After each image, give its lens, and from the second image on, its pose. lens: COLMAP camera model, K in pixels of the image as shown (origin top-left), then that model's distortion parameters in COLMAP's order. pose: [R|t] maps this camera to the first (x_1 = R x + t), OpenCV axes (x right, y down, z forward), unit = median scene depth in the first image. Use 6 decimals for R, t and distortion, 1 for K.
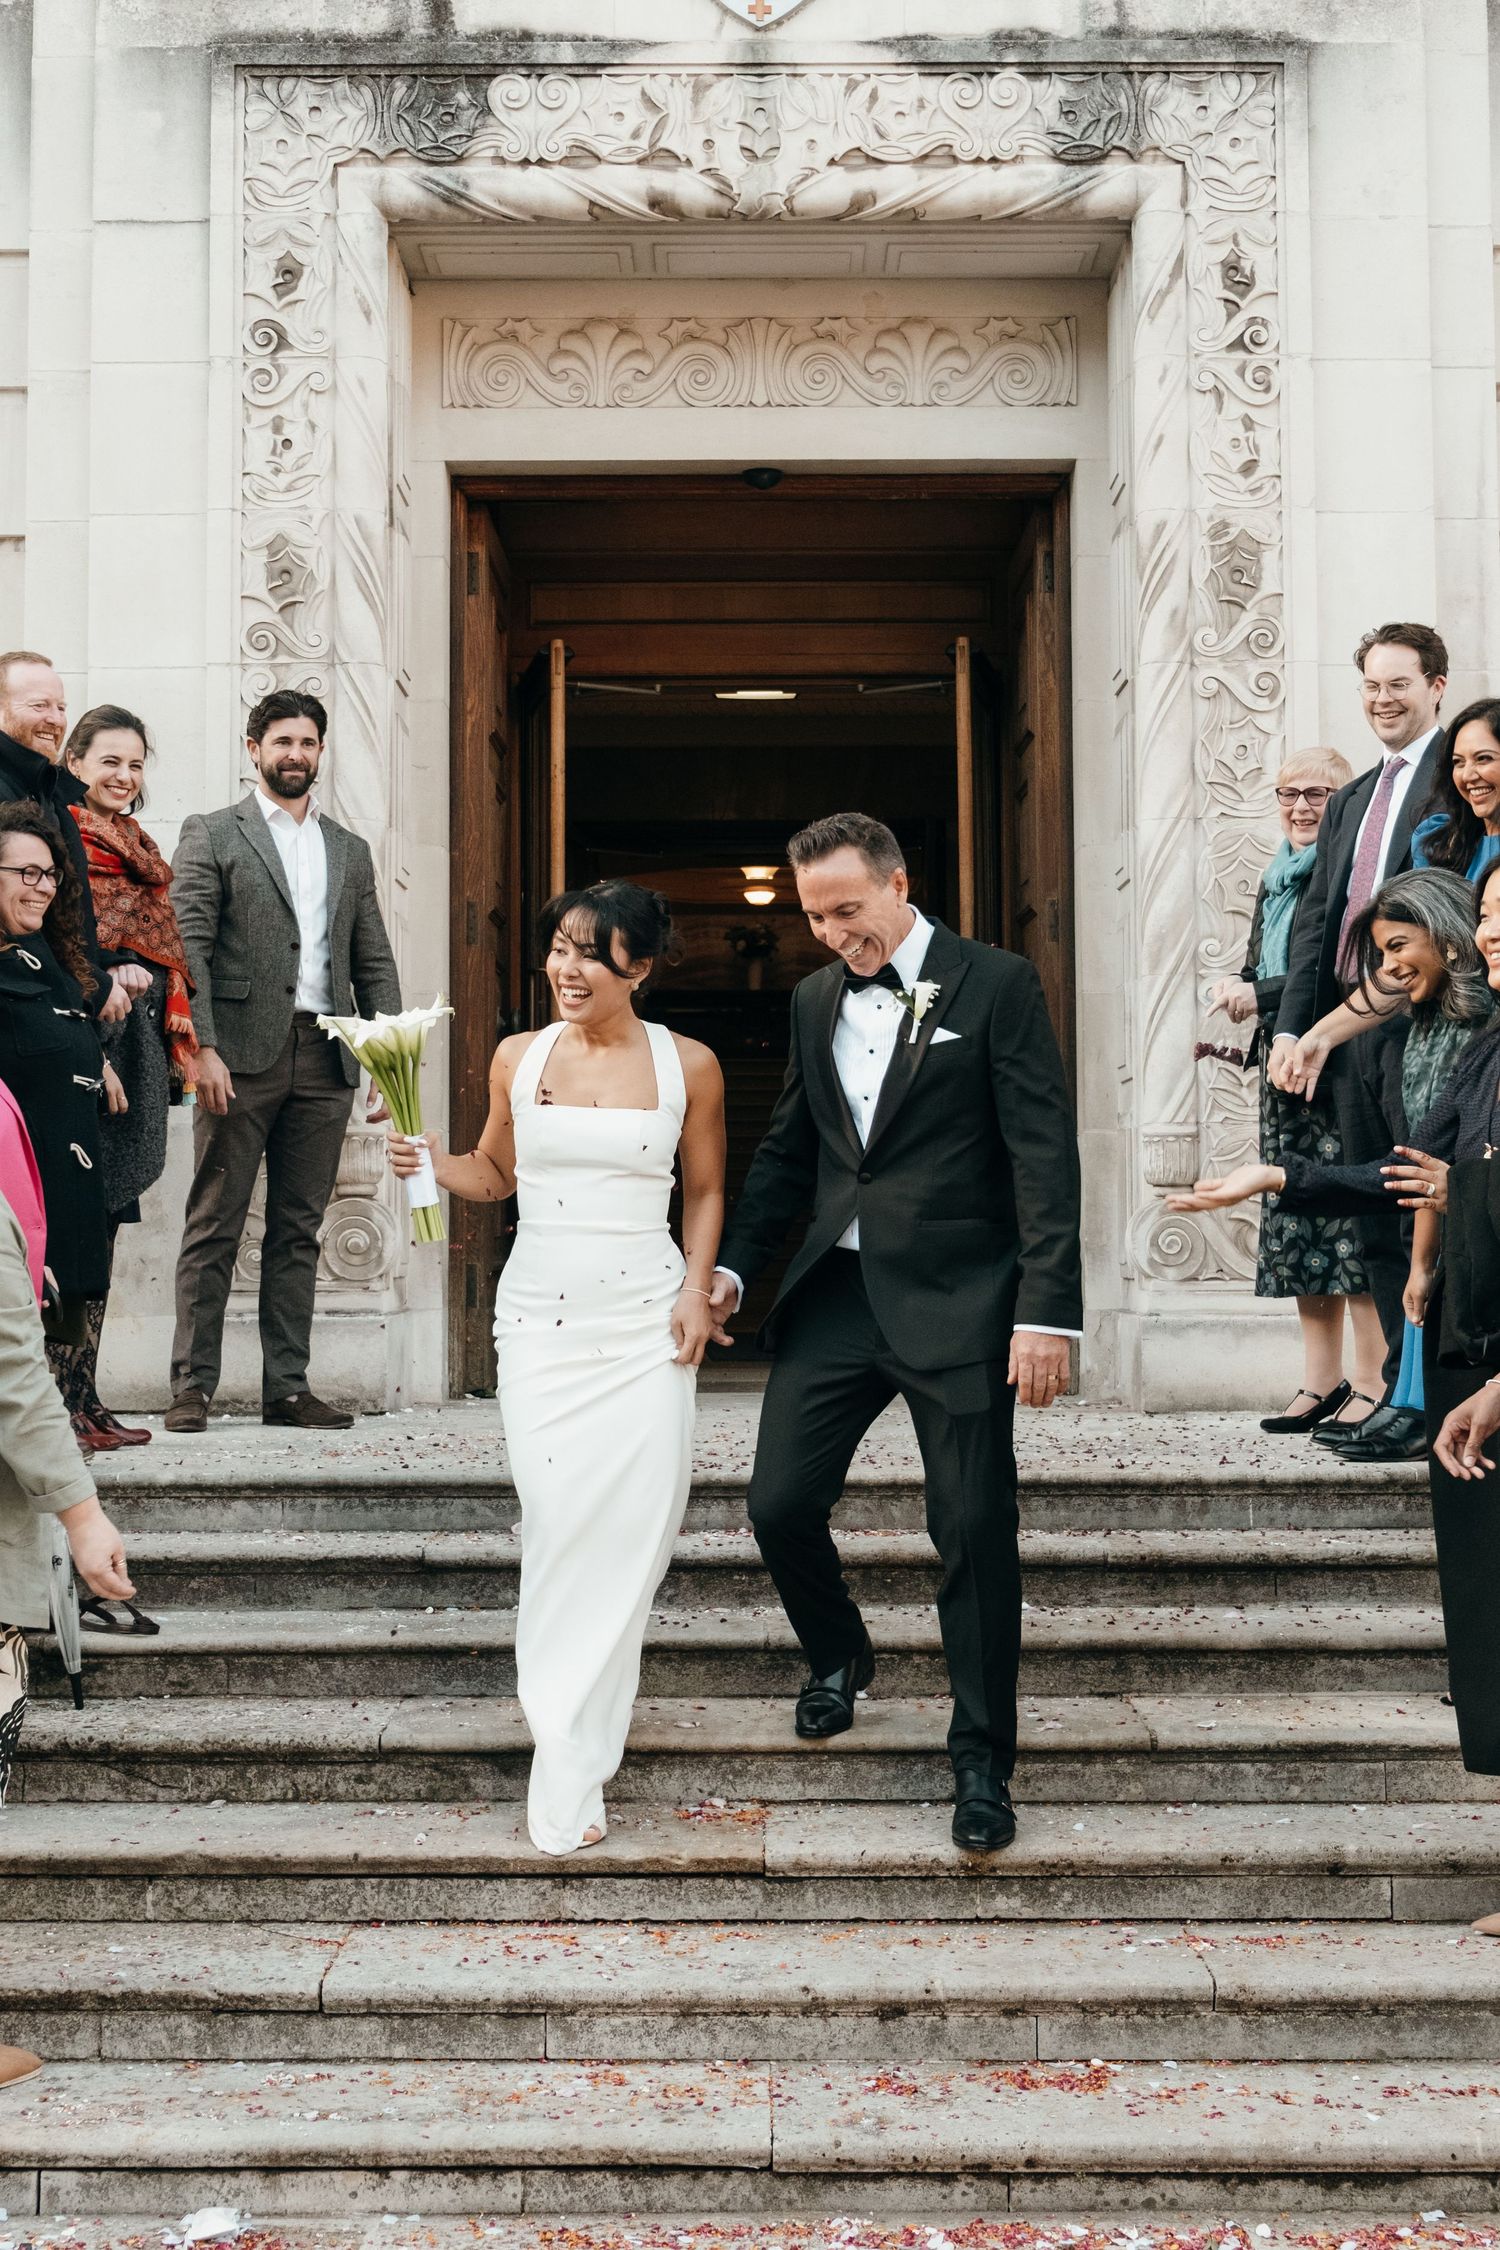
lens RADIAL K [[2008.3, 0, 747.7], [0, 2008.3, 1125.7], [0, 0, 1]] dist [-0.071902, -0.006481]
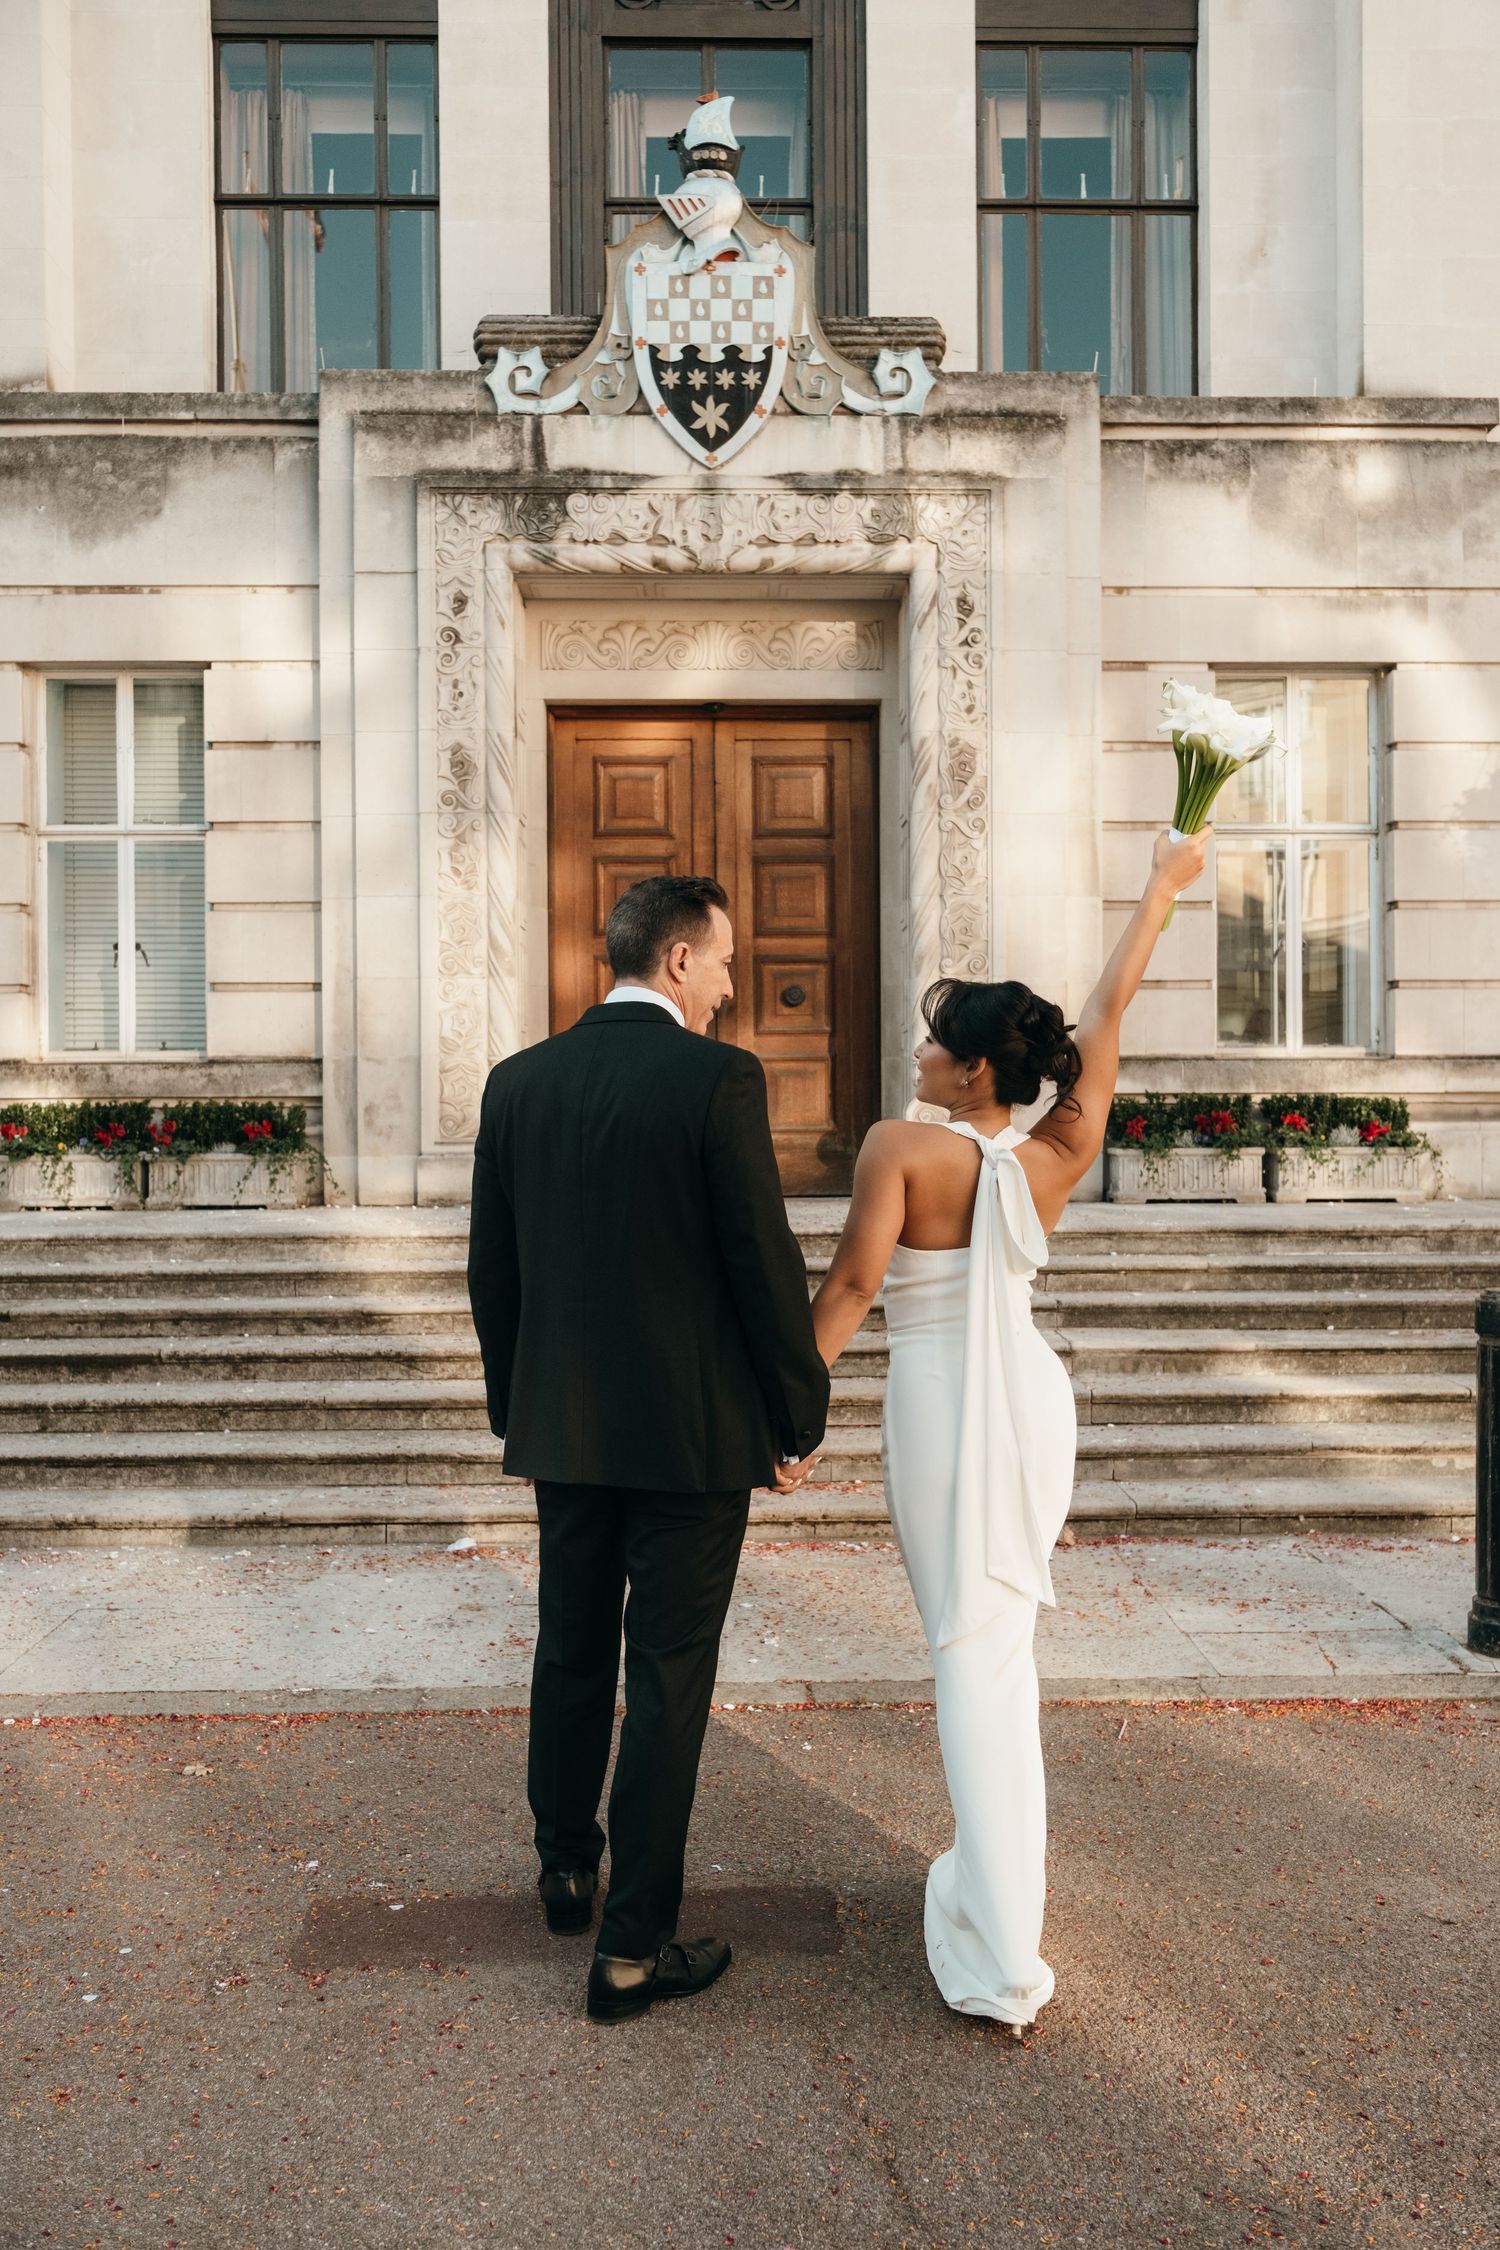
lens RADIAL K [[1859.3, 0, 752.0], [0, 1859.3, 1118.1], [0, 0, 1]] dist [-0.001487, 0.000004]
pose [[0.999978, -0.000774, 0.006549, 0.032490], [0.000476, 0.998970, 0.045368, -0.022110], [-0.006578, -0.045364, 0.998949, -0.792599]]
